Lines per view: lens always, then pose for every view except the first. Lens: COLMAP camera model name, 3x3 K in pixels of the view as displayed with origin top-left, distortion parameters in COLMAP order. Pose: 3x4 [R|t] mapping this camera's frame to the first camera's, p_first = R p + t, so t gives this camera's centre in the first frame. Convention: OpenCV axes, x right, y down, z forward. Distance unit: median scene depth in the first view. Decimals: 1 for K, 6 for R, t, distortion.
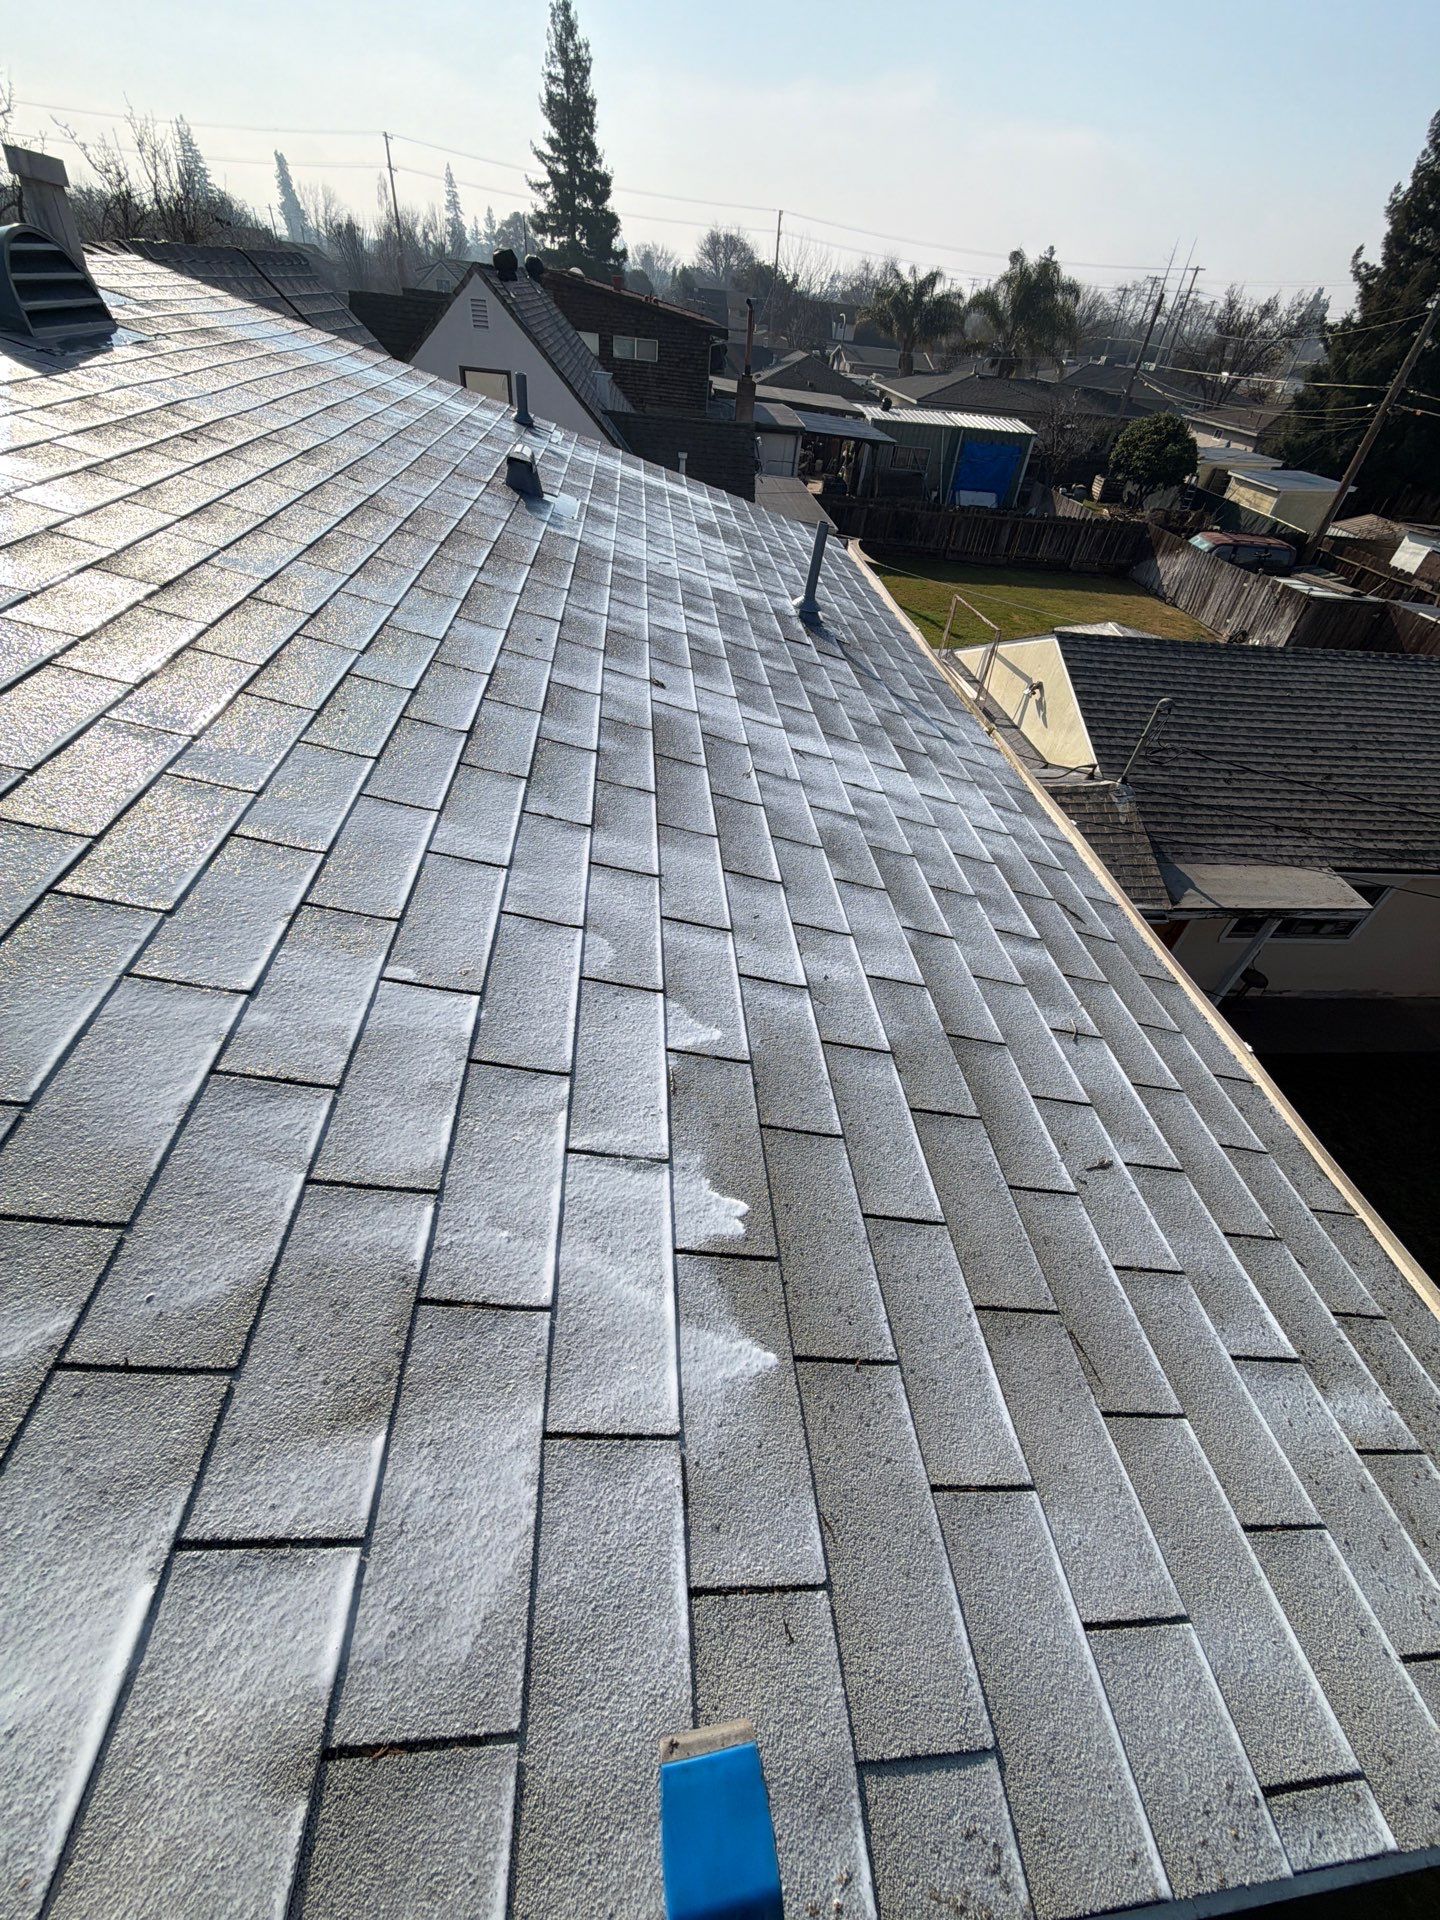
lens RADIAL K [[752.3, 0, 723.3], [0, 752.3, 965.6], [0, 0, 1]] dist [-0.000148, -0.000200]
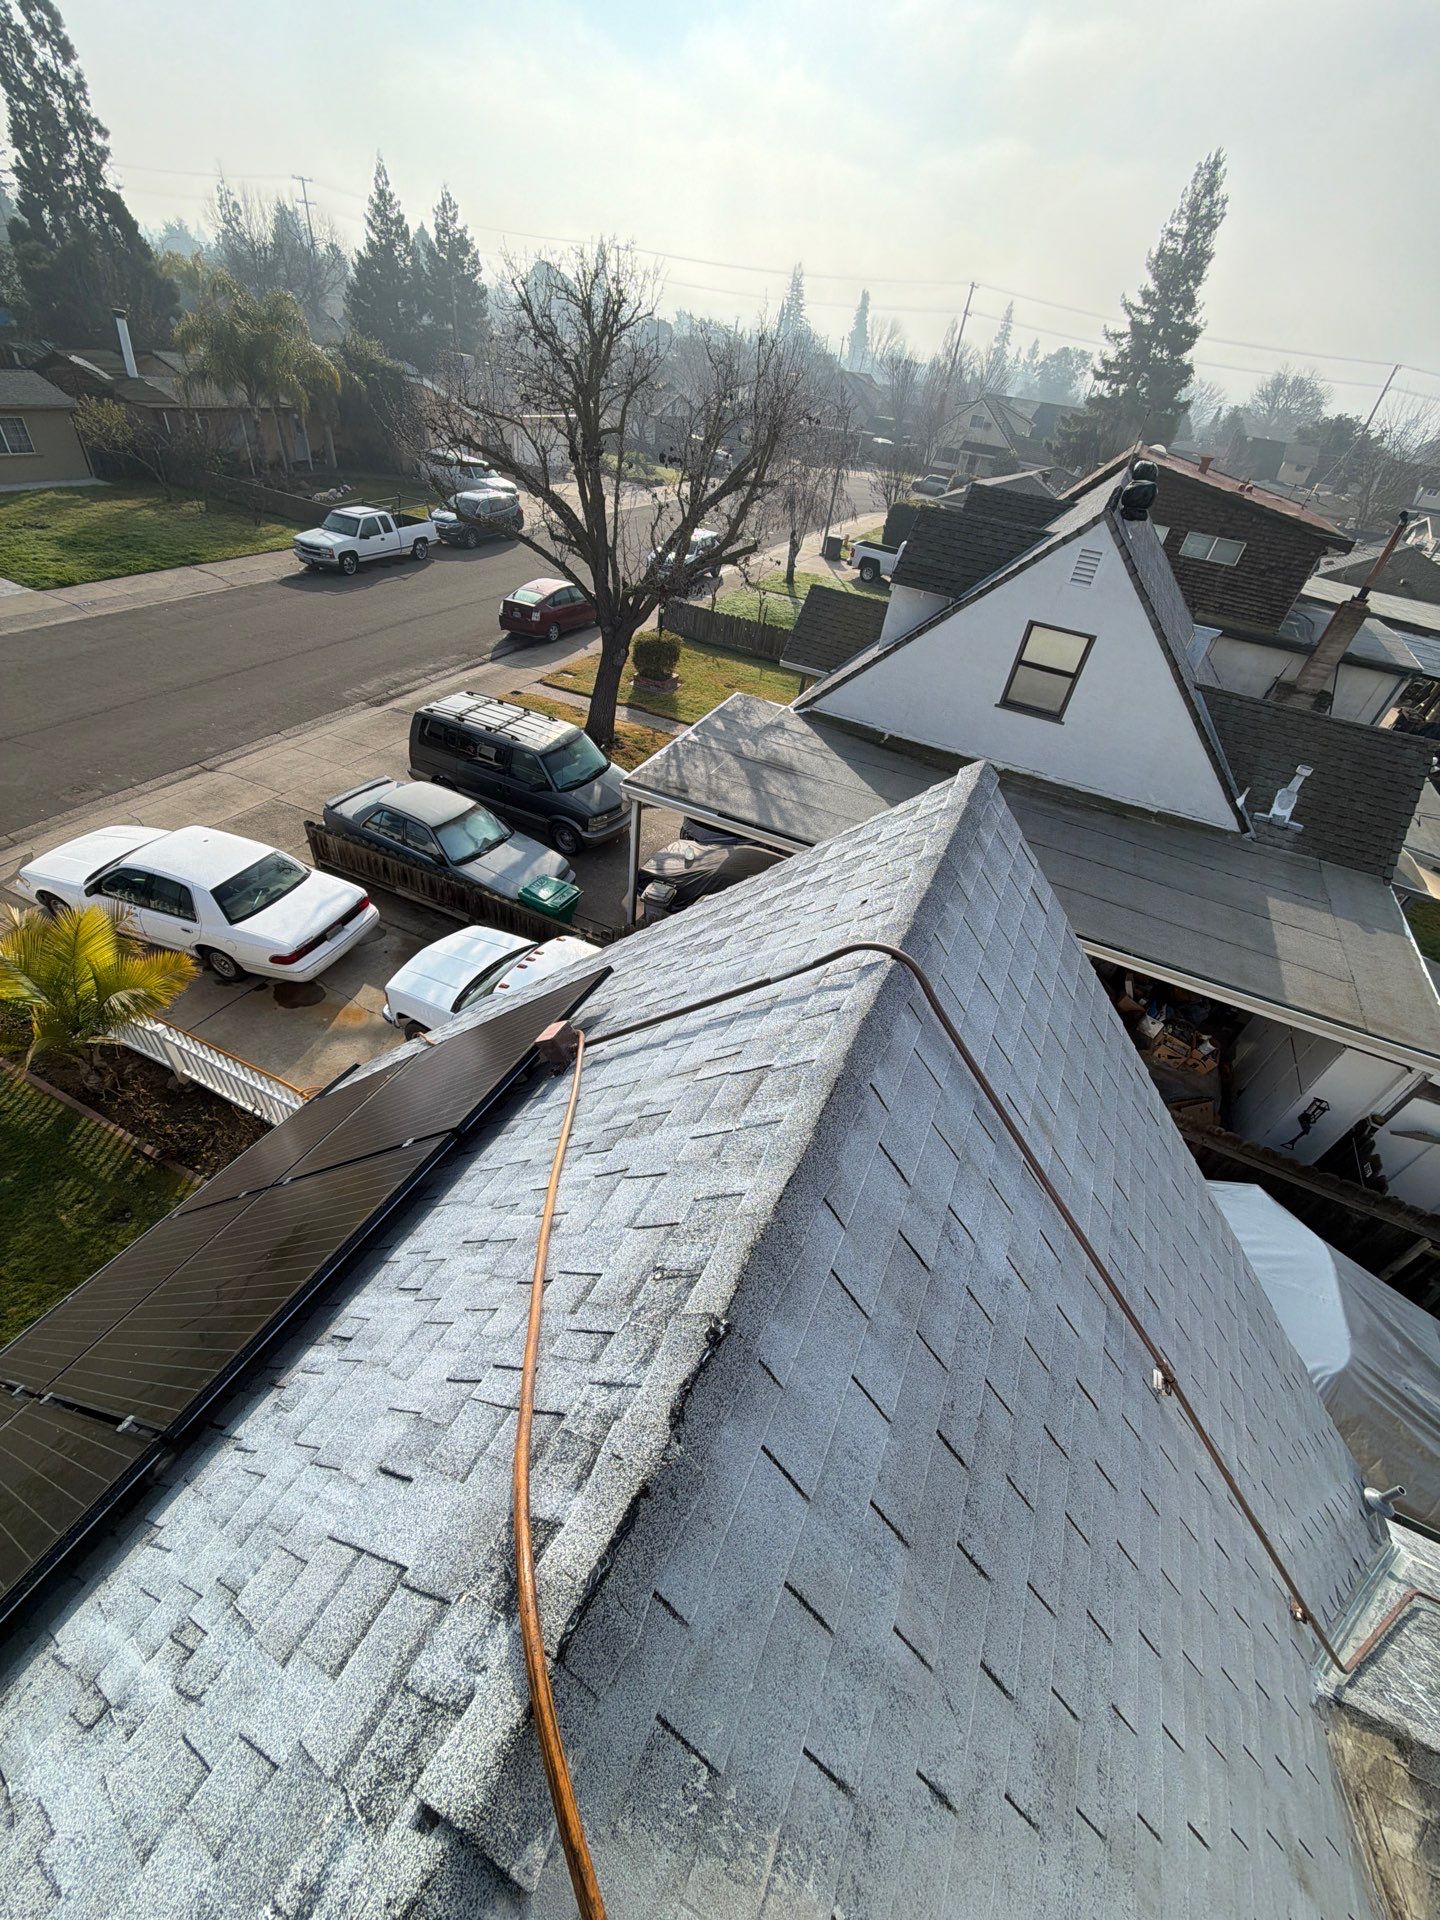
lens RADIAL K [[764.2, 0, 720.0], [0, 764.2, 960.0], [0, 0, 1]] dist [0.000495, 0.000041]
pose [[0.866380, 0.333309, -0.371874, -2.156001], [-0.370011, 0.928550, -0.029784, -3.344914], [0.335376, 0.163402, 0.927805, 2.336431]]
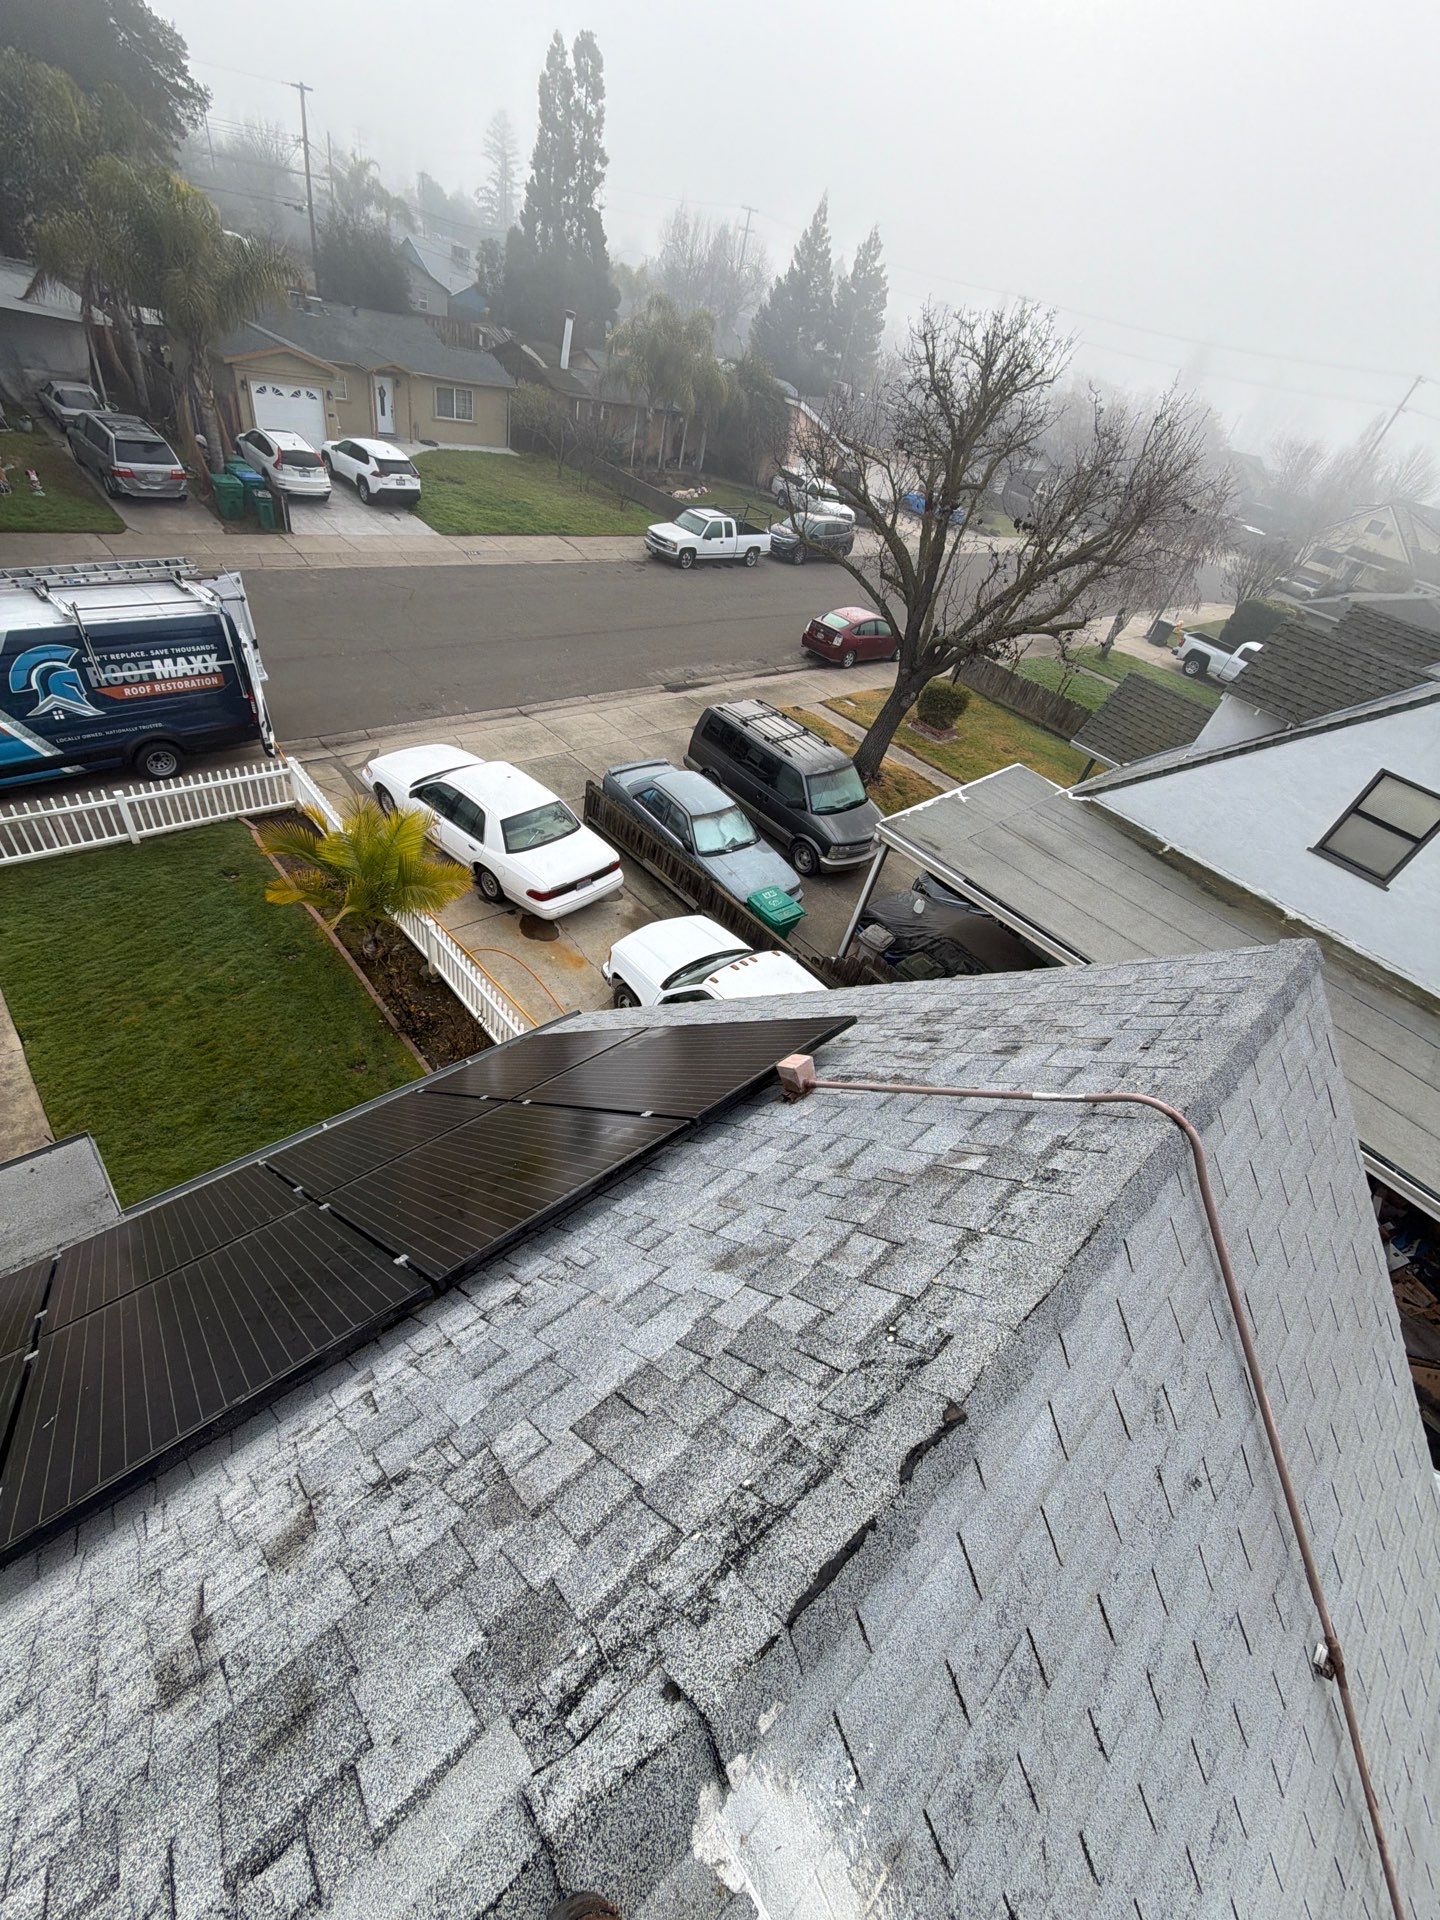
lens RADIAL K [[762.7, 0, 720.0], [0, 762.7, 960.0], [0, 0, 1]] dist [0.000892, -0.000308]
pose [[0.612524, 0.556437, -0.561420, -2.297376], [-0.635103, 0.769290, 0.069549, -3.306763], [0.470595, 0.313959, 0.824603, 2.098348]]
